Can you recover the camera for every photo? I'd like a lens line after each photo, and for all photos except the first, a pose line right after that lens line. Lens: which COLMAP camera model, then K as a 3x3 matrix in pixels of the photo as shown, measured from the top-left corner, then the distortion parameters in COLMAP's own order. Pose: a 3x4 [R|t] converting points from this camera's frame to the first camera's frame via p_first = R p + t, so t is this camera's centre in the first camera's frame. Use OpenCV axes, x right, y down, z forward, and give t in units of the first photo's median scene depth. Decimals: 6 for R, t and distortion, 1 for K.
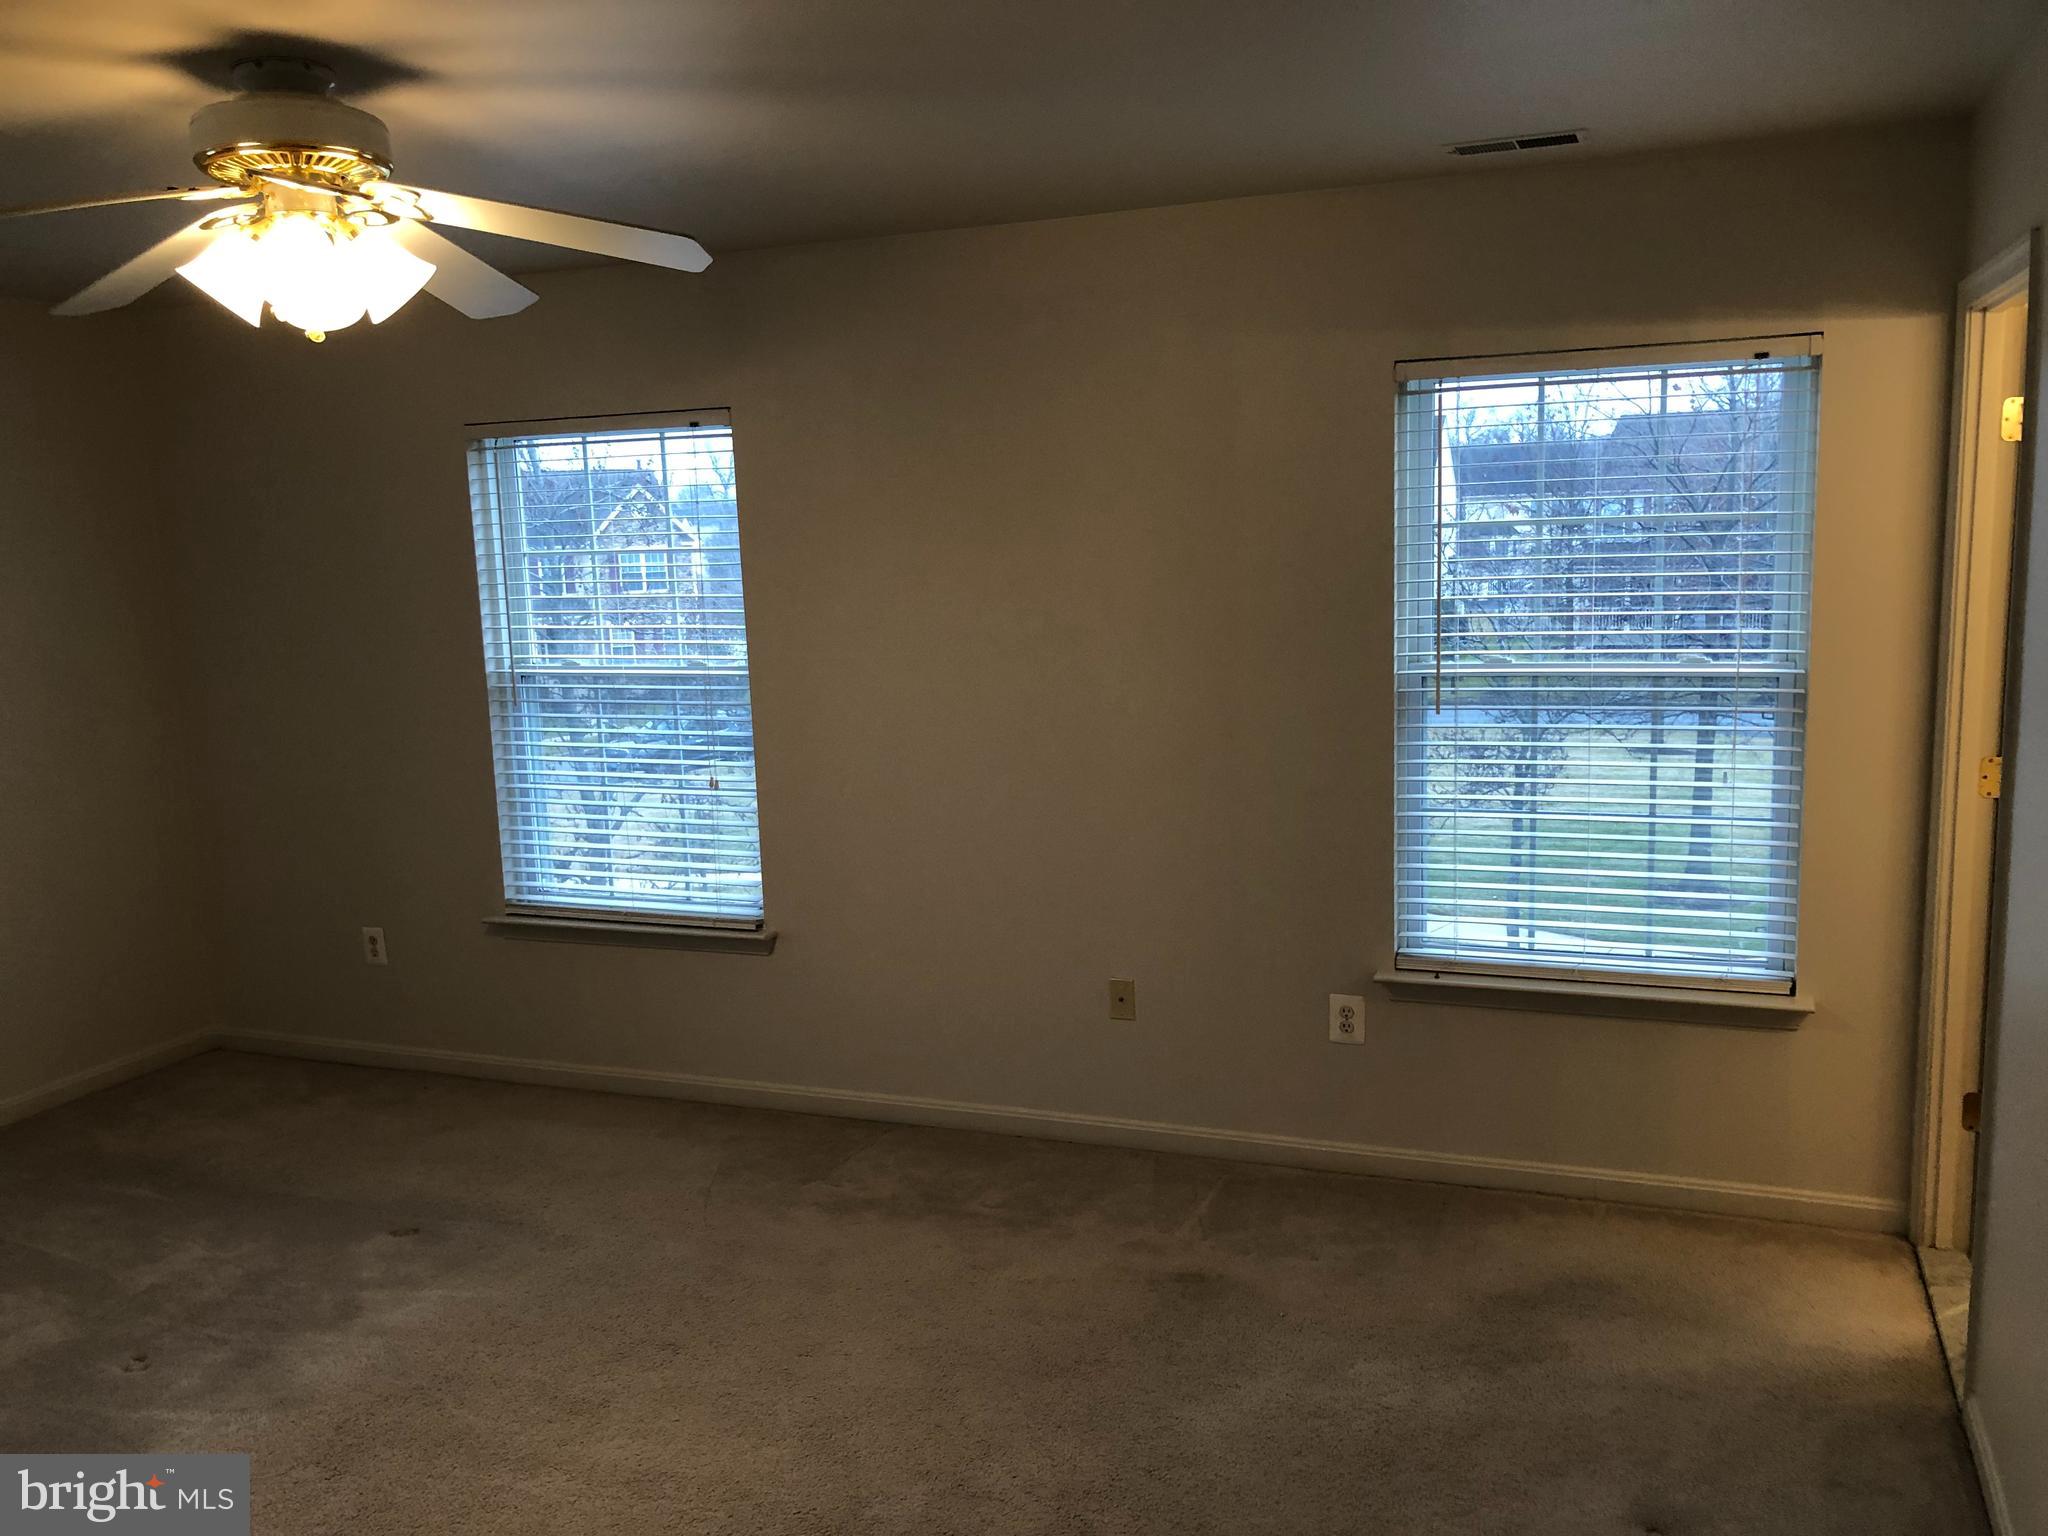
lens RADIAL K [[1691.4, 0, 1037.0], [0, 1691.4, 783.3], [0, 0, 1]] dist [0.031121, -0.008532]
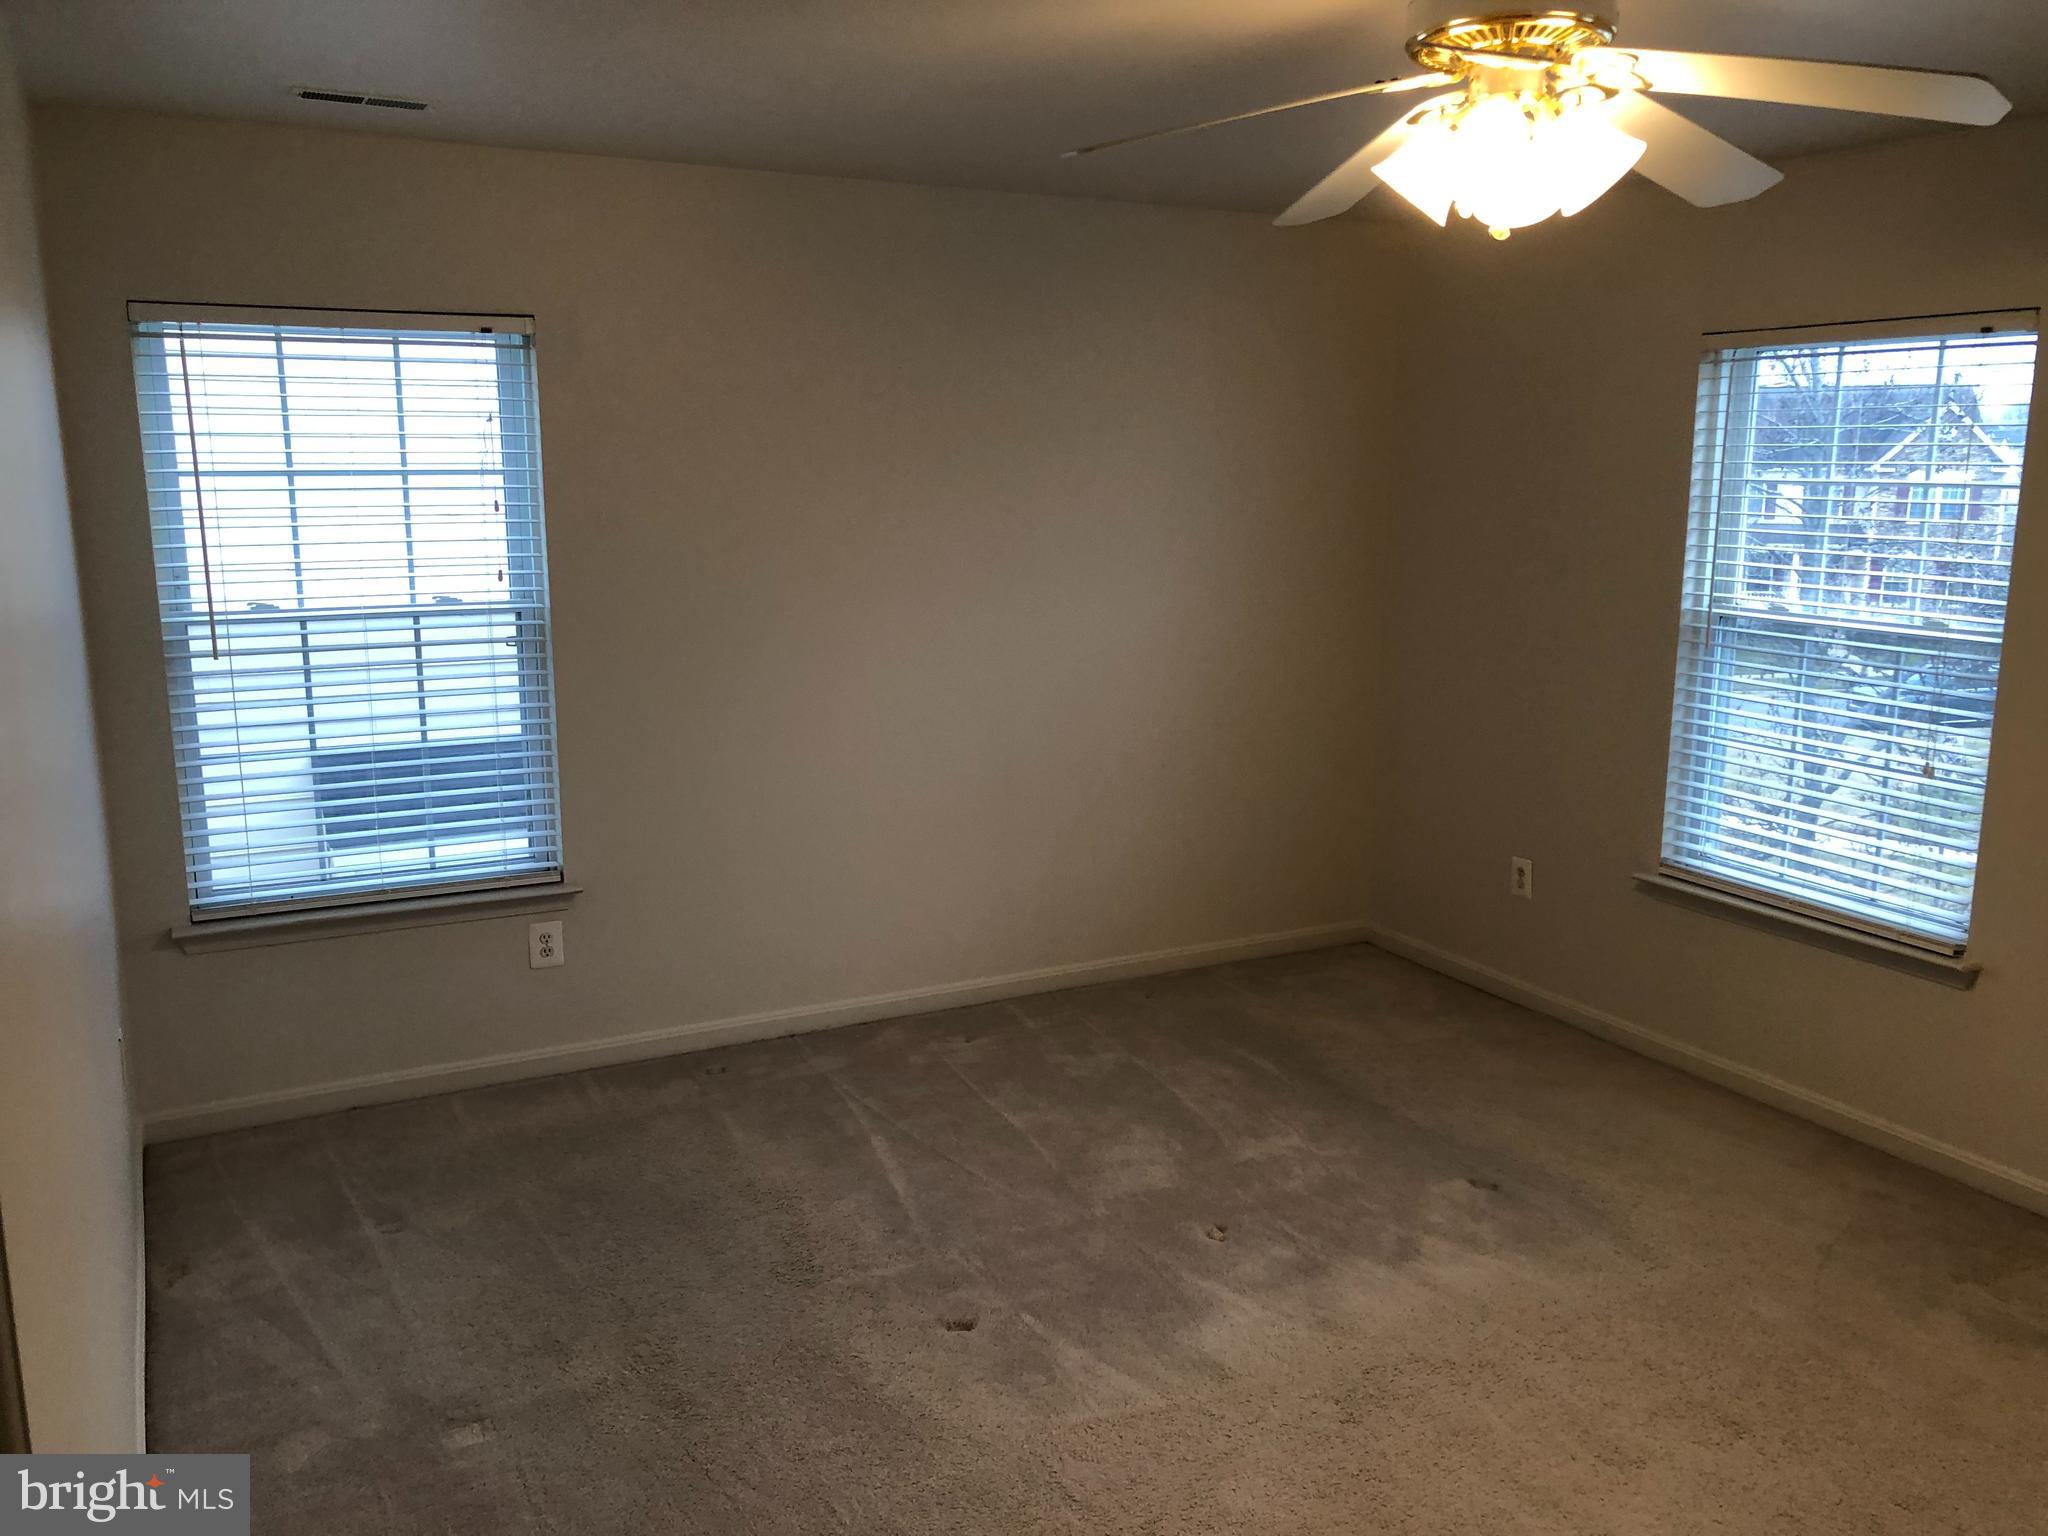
lens RADIAL K [[1691.4, 0, 1037.0], [0, 1691.4, 783.3], [0, 0, 1]] dist [0.031121, -0.008532]
pose [[0.757375, 0.164556, -0.631905, 0.006523], [-0.133754, 0.986302, 0.096533, -0.019725], [0.639134, 0.011408, 0.769011, 0.103660]]
